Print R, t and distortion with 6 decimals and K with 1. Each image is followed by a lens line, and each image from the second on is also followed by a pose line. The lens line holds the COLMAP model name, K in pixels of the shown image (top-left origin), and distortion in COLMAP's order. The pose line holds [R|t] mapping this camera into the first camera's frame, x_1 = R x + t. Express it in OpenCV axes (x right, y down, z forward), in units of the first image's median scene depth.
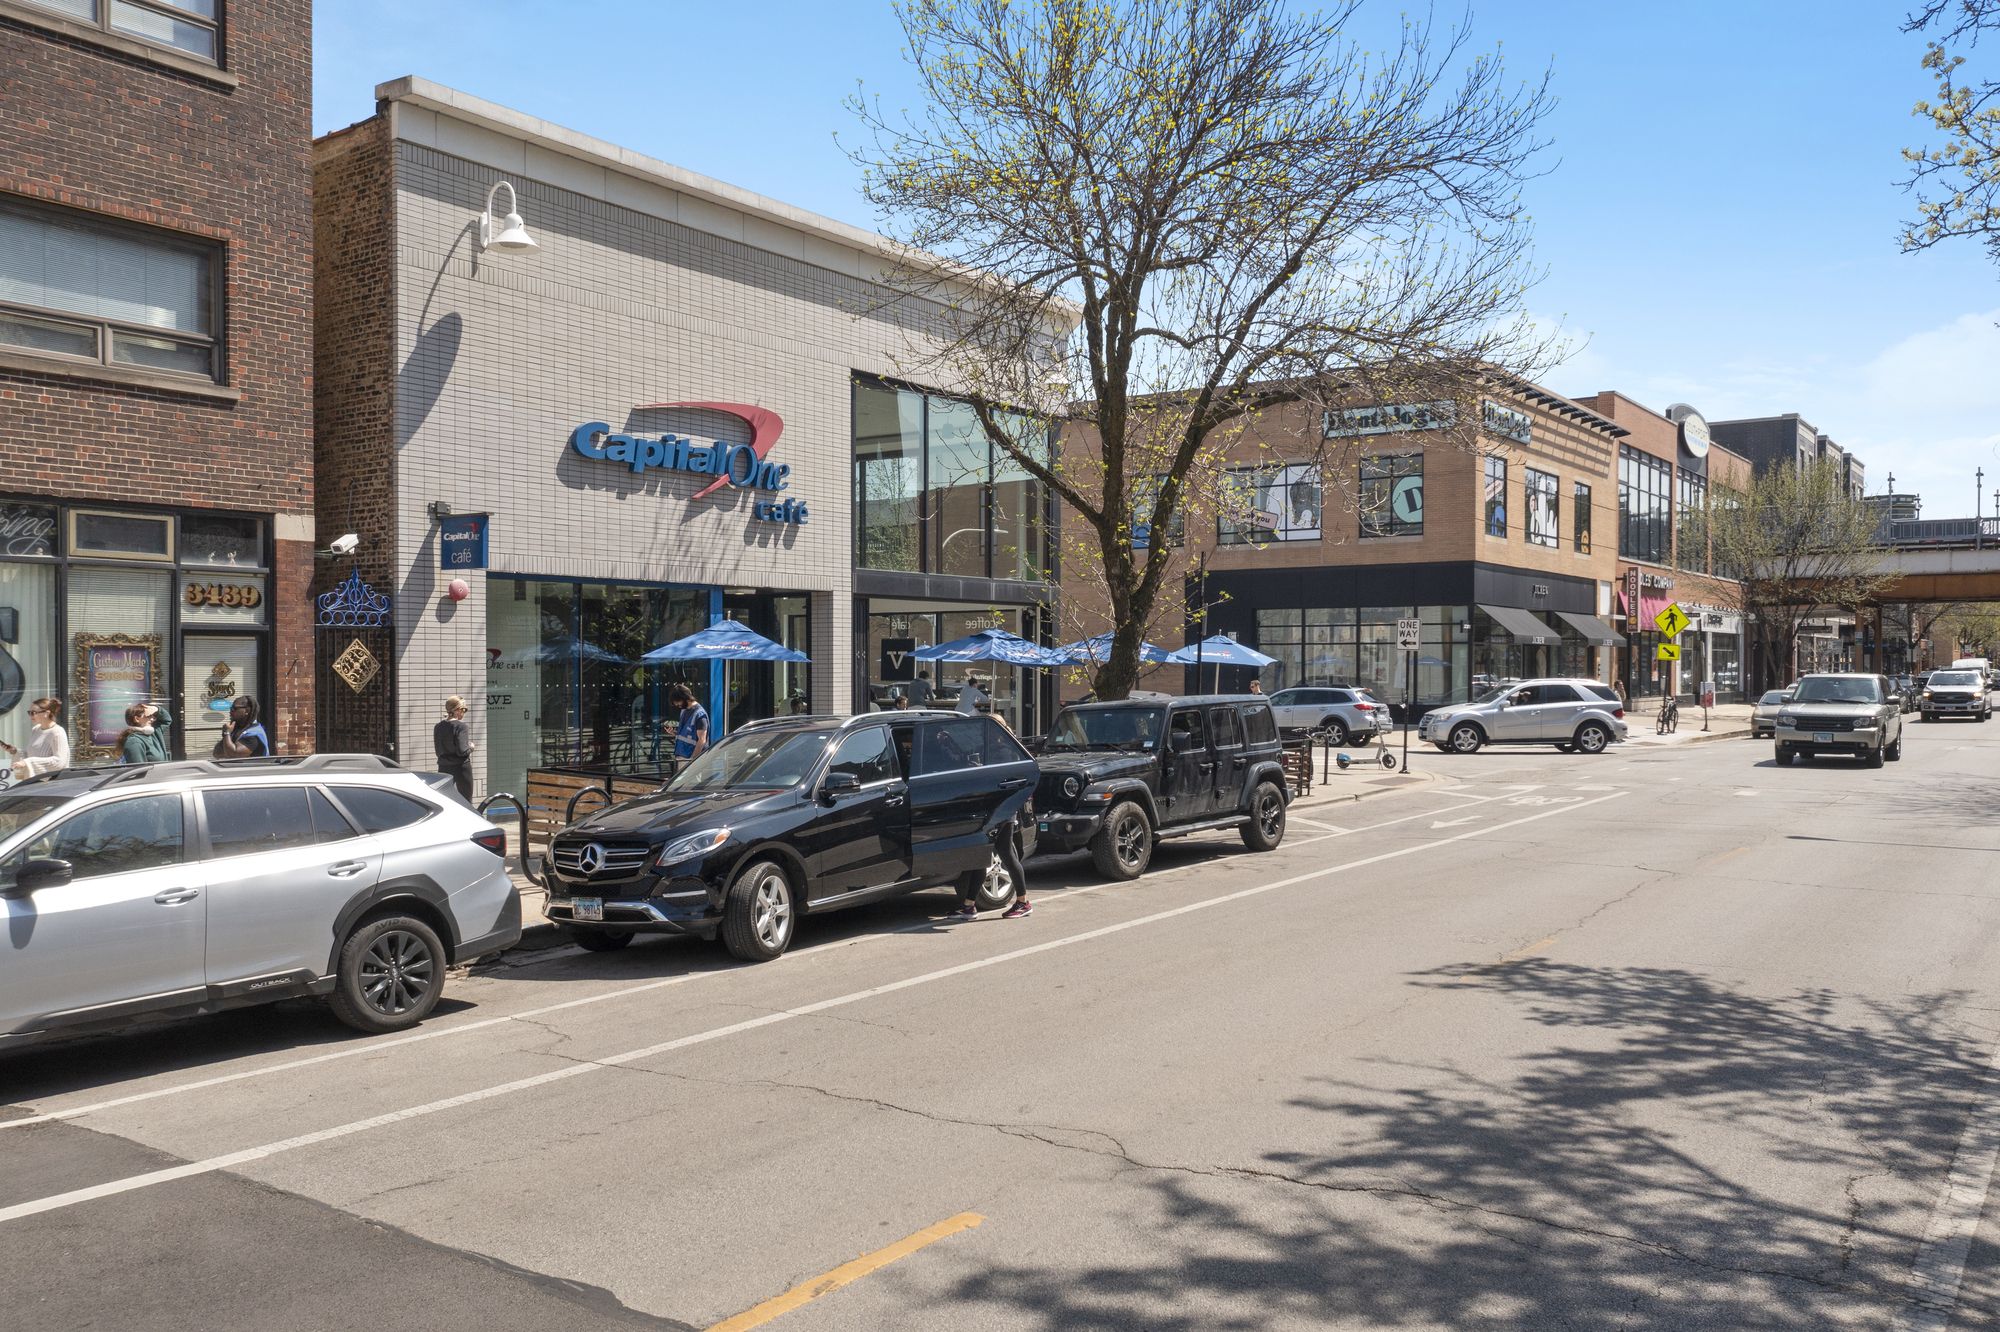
lens RADIAL K [[1590.4, 0, 1000.8], [0, 1590.4, 667.0], [0, 0, 1]] dist [-0.000510, -0.000618]
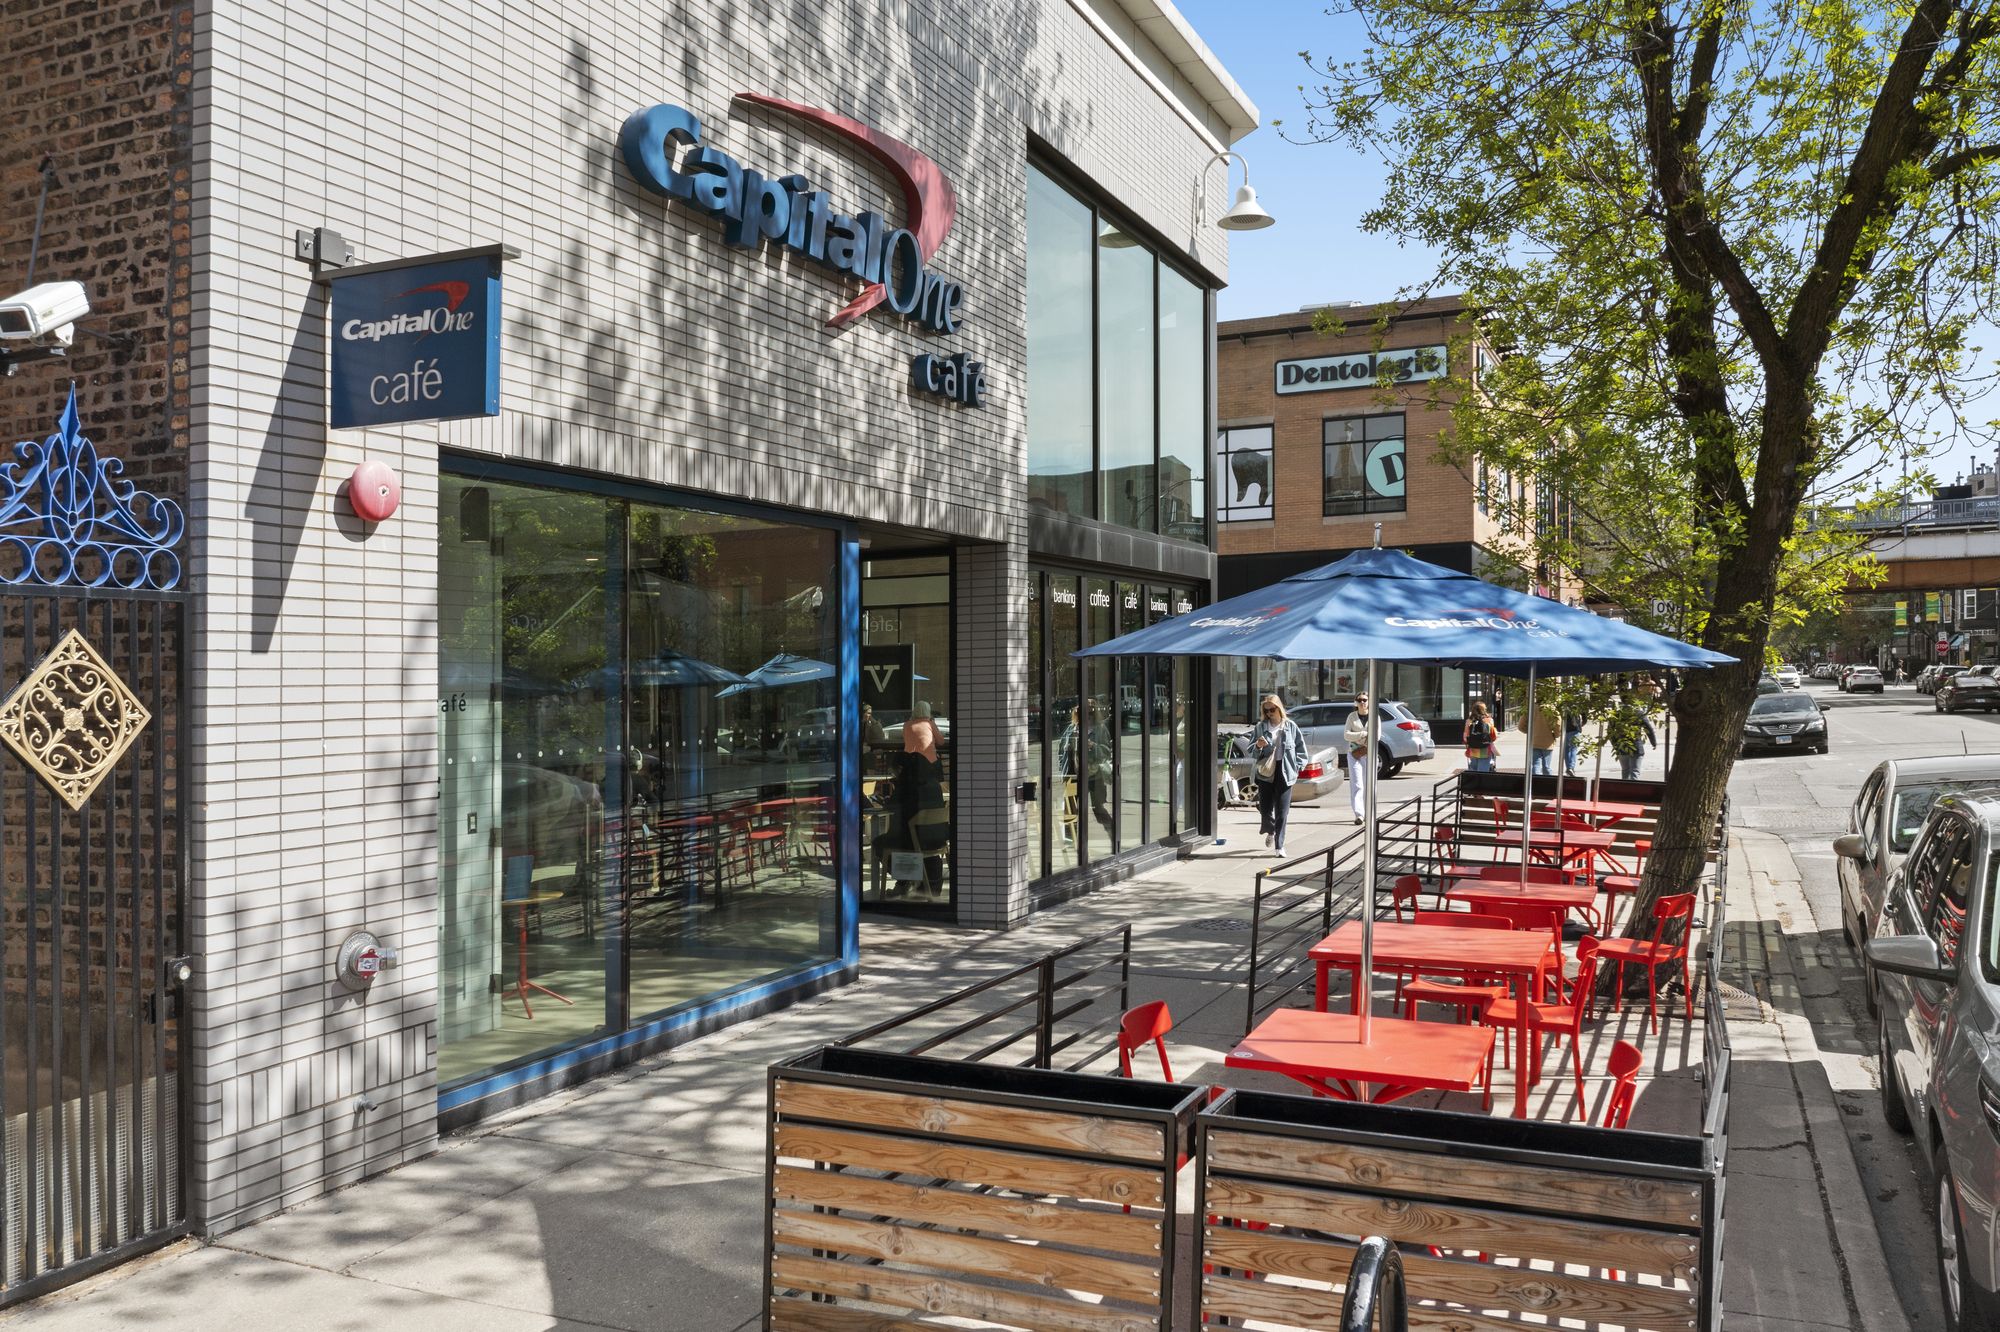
lens RADIAL K [[1601.9, 0, 998.4], [0, 1601.9, 588.9], [0, 0, 1]] dist [-0.004137, -0.002085]
pose [[0.978603, -0.012965, 0.205347, -0.109766], [0.025355, 0.998005, -0.057819, -0.001296], [-0.204188, 0.061789, 0.976980, 0.247496]]
